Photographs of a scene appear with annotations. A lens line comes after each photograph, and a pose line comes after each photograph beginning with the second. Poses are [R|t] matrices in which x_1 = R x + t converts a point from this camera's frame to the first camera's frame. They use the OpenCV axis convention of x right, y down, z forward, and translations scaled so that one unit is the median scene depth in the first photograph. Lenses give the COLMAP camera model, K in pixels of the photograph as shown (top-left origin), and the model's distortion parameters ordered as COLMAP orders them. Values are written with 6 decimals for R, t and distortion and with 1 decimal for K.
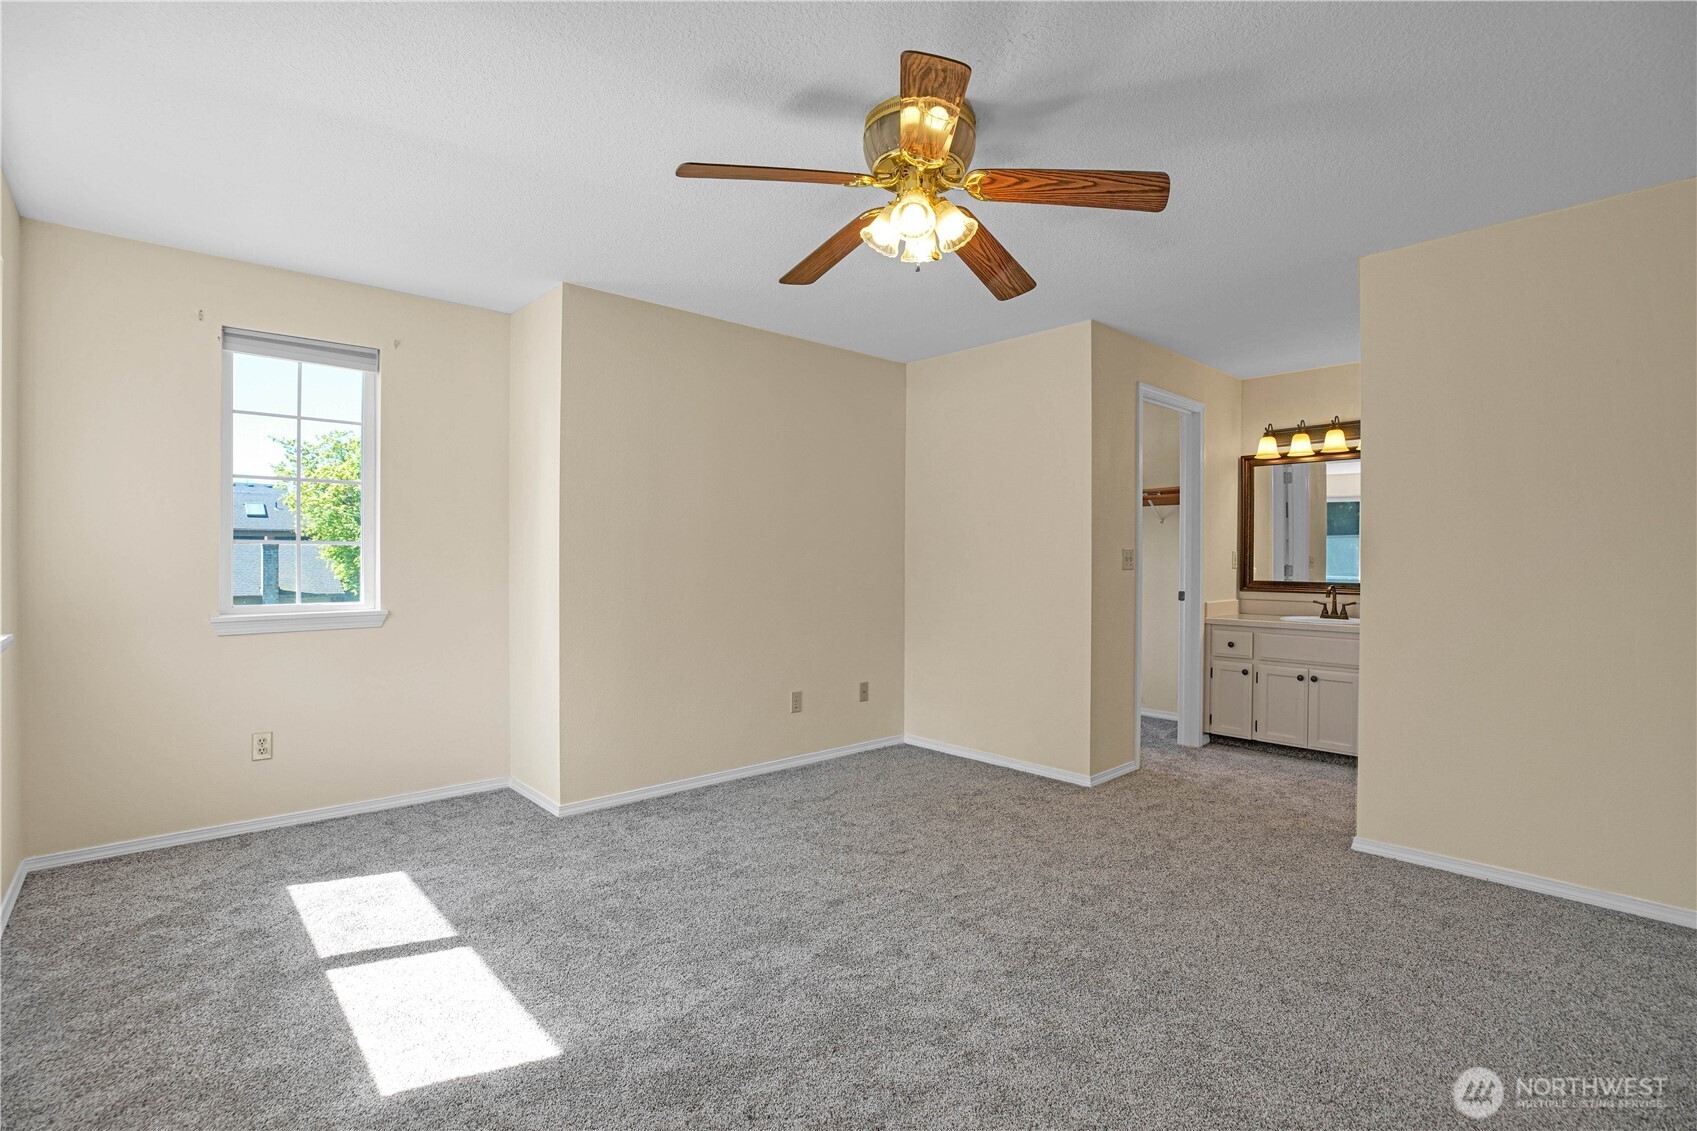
lens RADIAL K [[793.3, 0, 855.8], [0, 793.3, 563.4], [0, 0, 1]] dist [-0.040526, 0.007984]
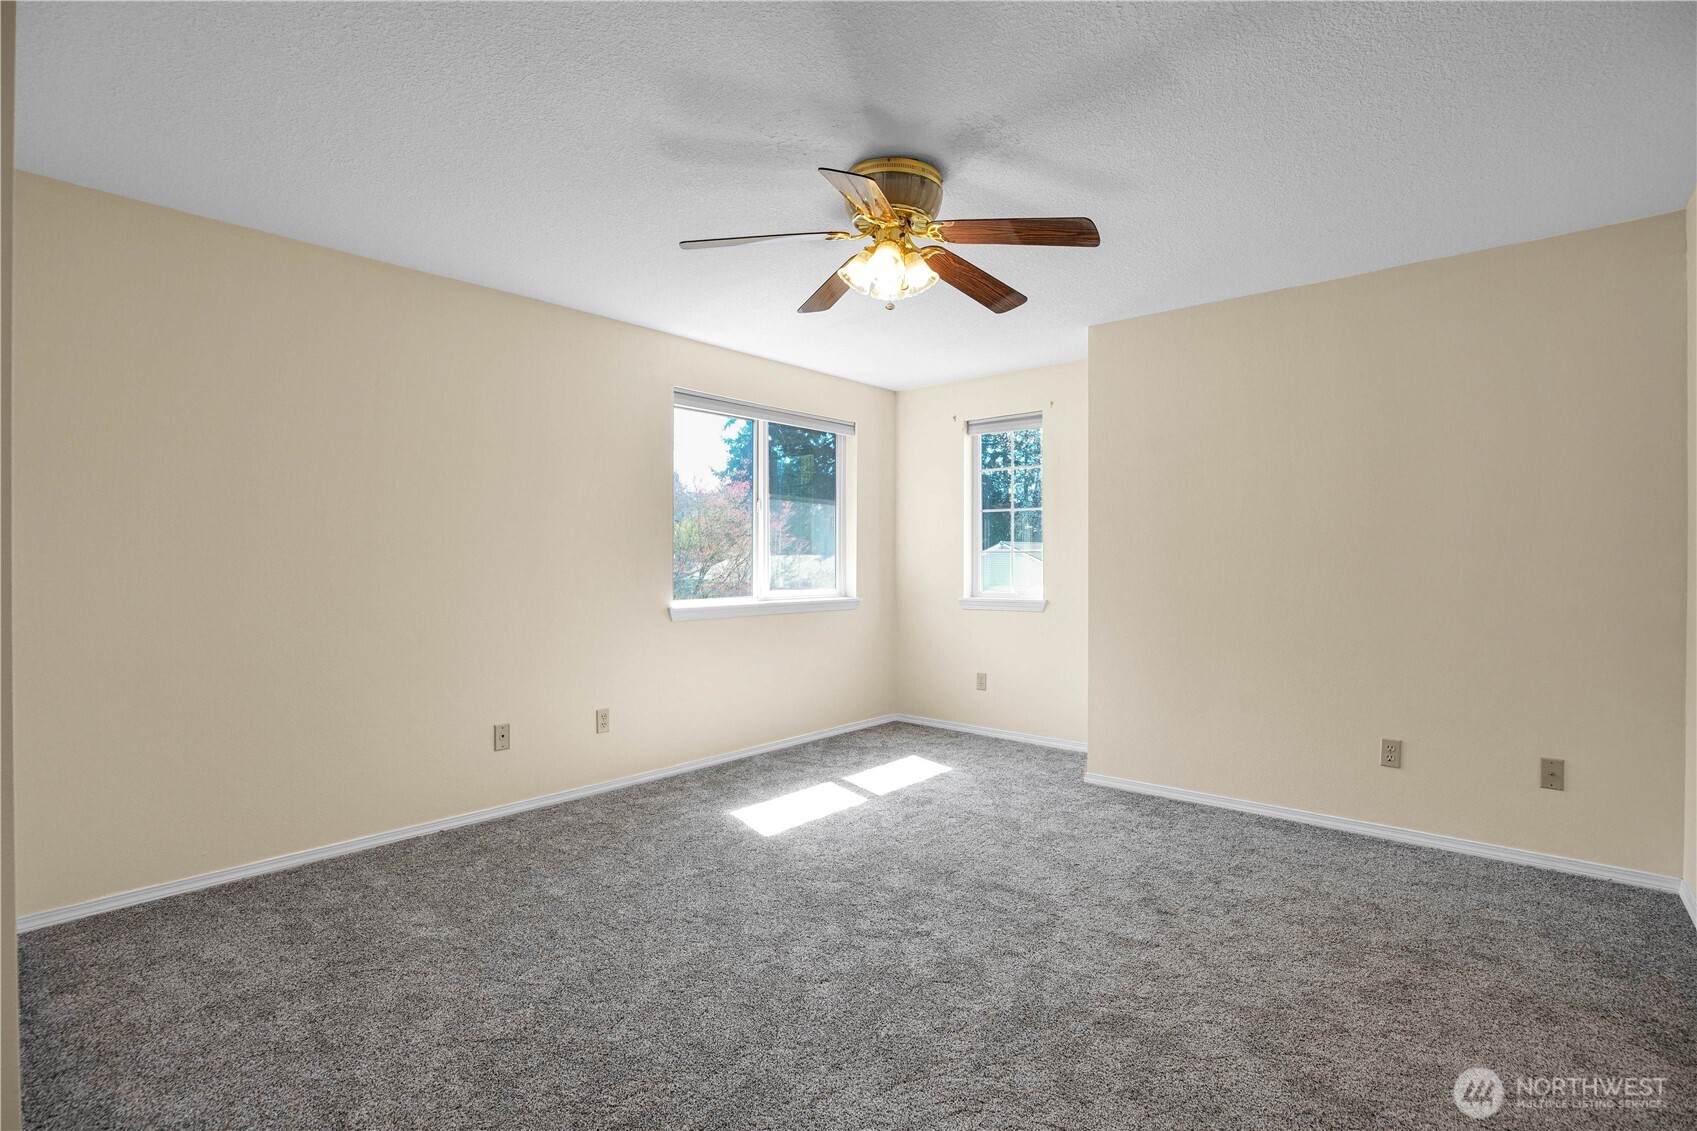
lens RADIAL K [[793.3, 0, 835.3], [0, 793.3, 557.2], [0, 0, 1]] dist [-0.040526, 0.007984]
pose [[0.098742, -0.009095, -0.995071, 0.862600], [-0.007952, 0.999919, -0.009928, 0.002084], [0.995081, 0.008893, 0.098662, 0.578867]]
